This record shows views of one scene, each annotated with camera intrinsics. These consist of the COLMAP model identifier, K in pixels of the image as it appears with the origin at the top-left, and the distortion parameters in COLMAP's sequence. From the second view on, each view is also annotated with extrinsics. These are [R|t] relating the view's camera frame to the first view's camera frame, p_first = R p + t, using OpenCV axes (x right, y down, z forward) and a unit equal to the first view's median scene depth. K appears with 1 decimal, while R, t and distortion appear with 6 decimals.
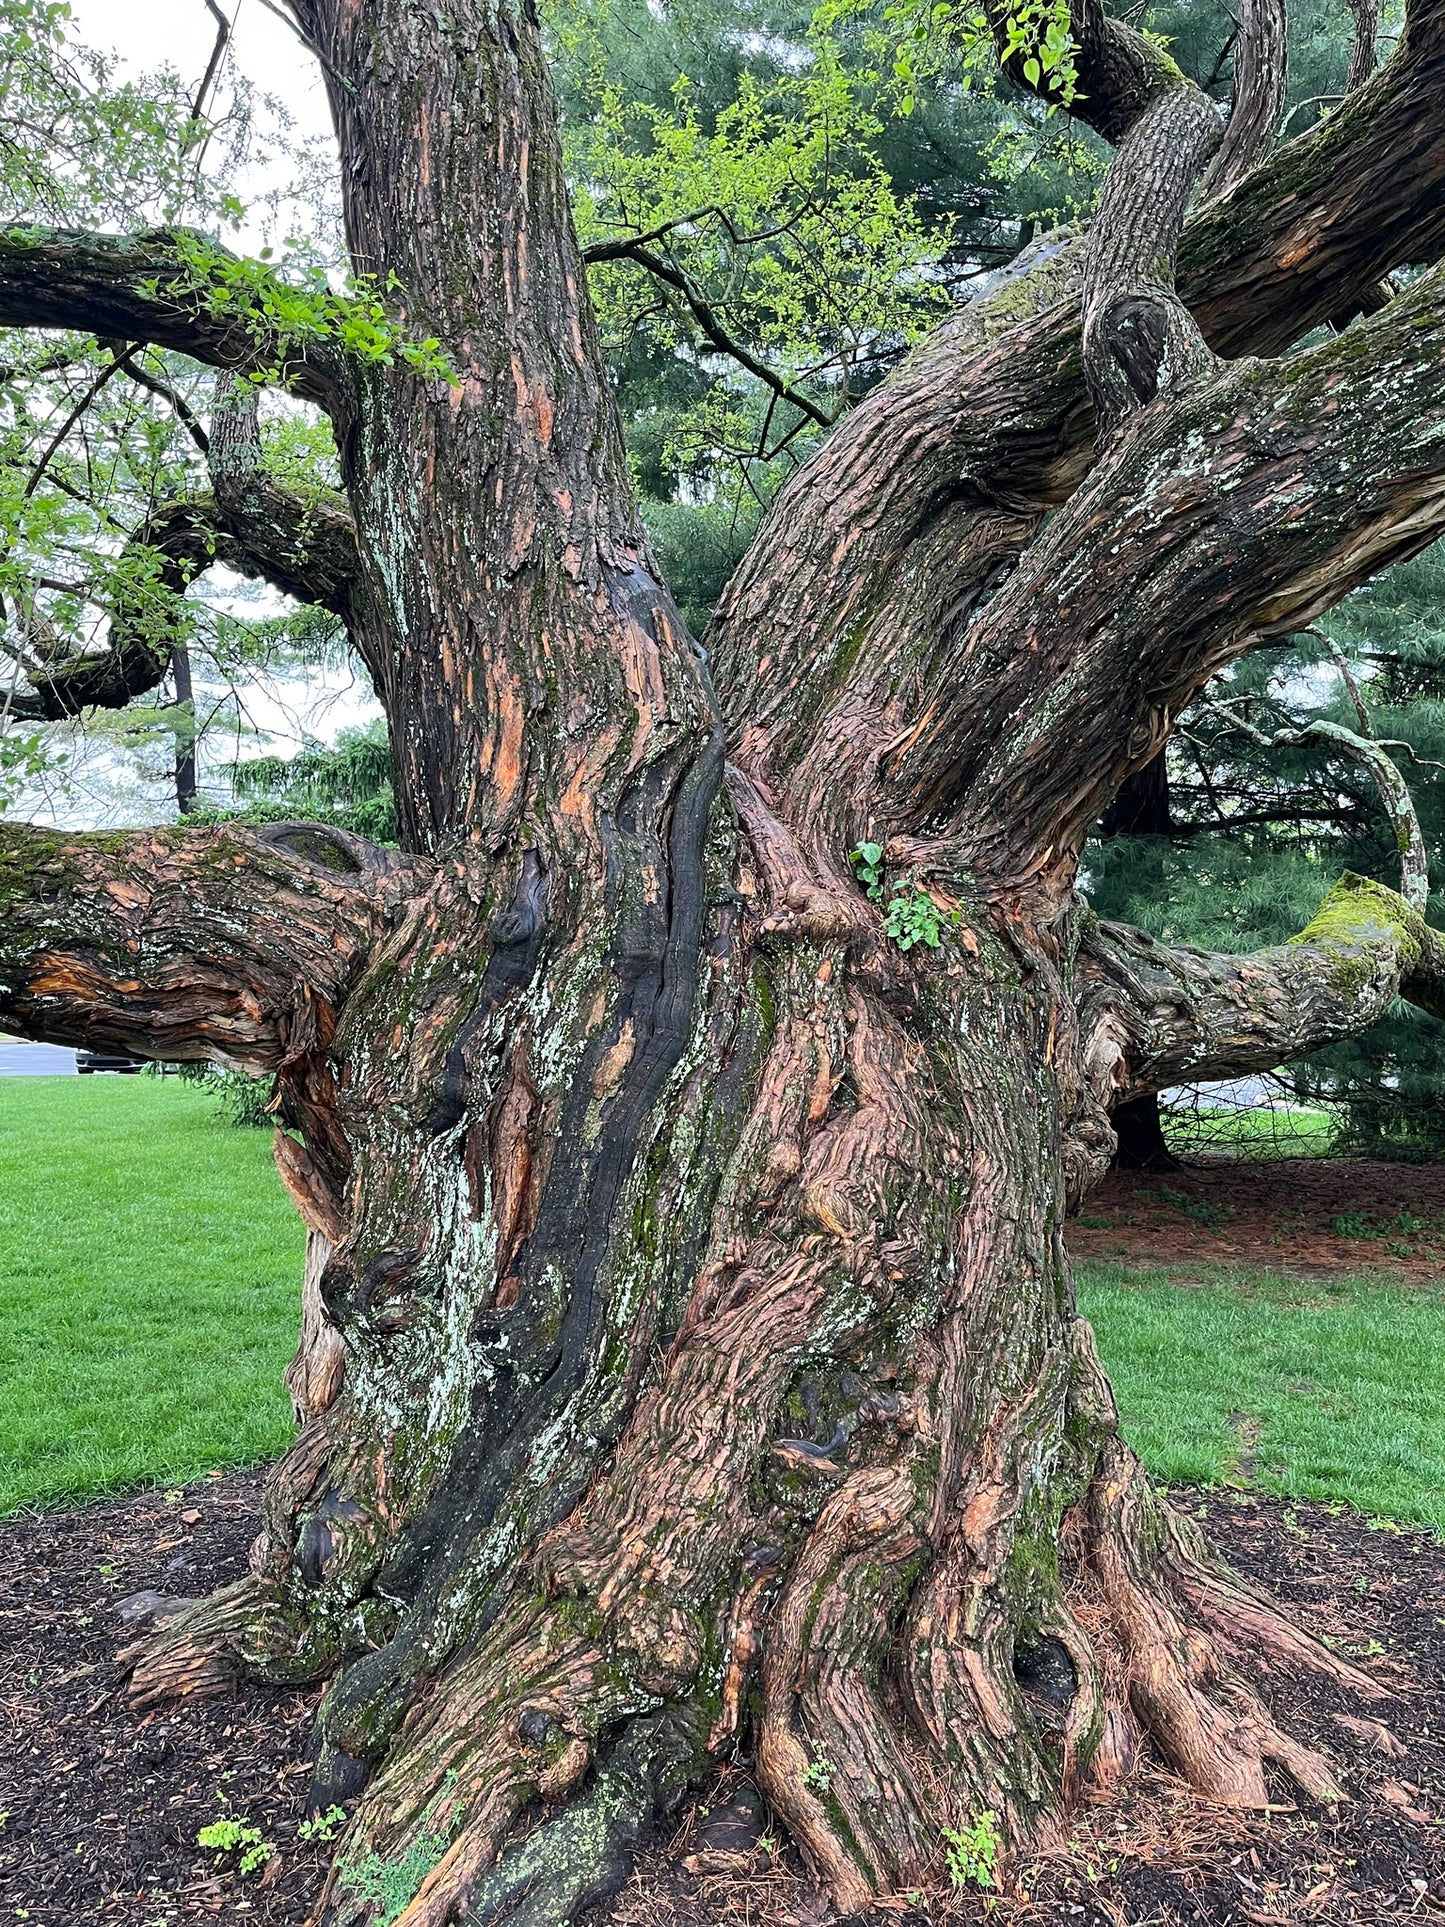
lens RADIAL K [[1405.3, 0, 723.6], [0, 1405.3, 964.6], [0, 0, 1]] dist [0.002904, -0.000746]
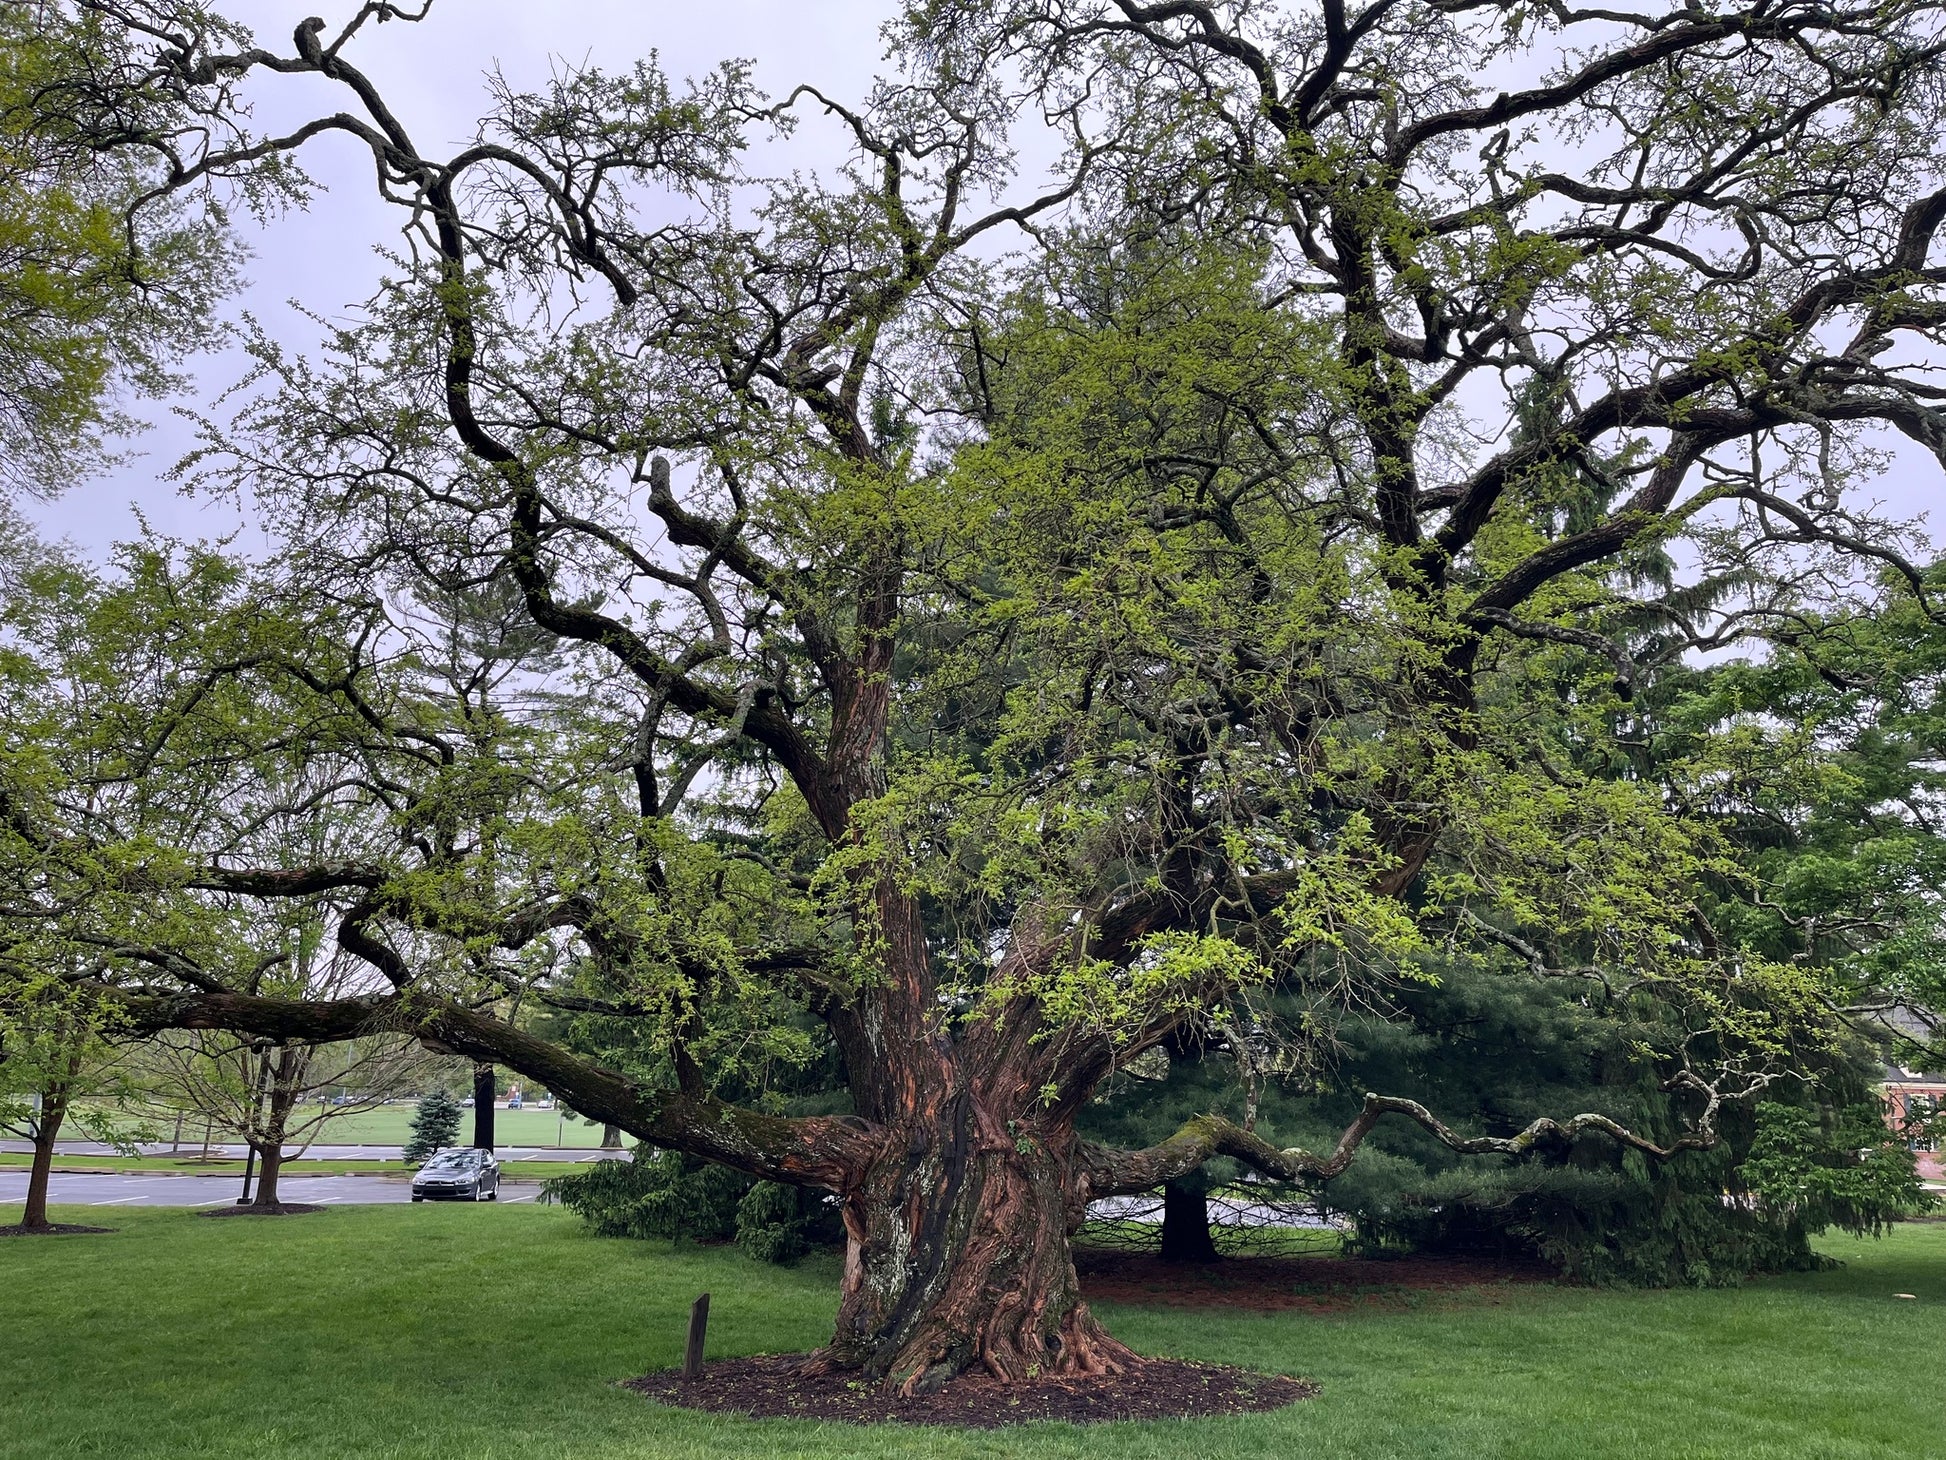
lens RADIAL K [[1419.2, 0, 969.1], [0, 1419.2, 728.4], [0, 0, 1]] dist [0.002904, -0.000746]
pose [[0.998551, 0.016563, 0.051207, -0.223226], [-0.003475, 0.969324, -0.245760, -0.187670], [-0.053707, 0.245226, 0.967977, -2.980653]]
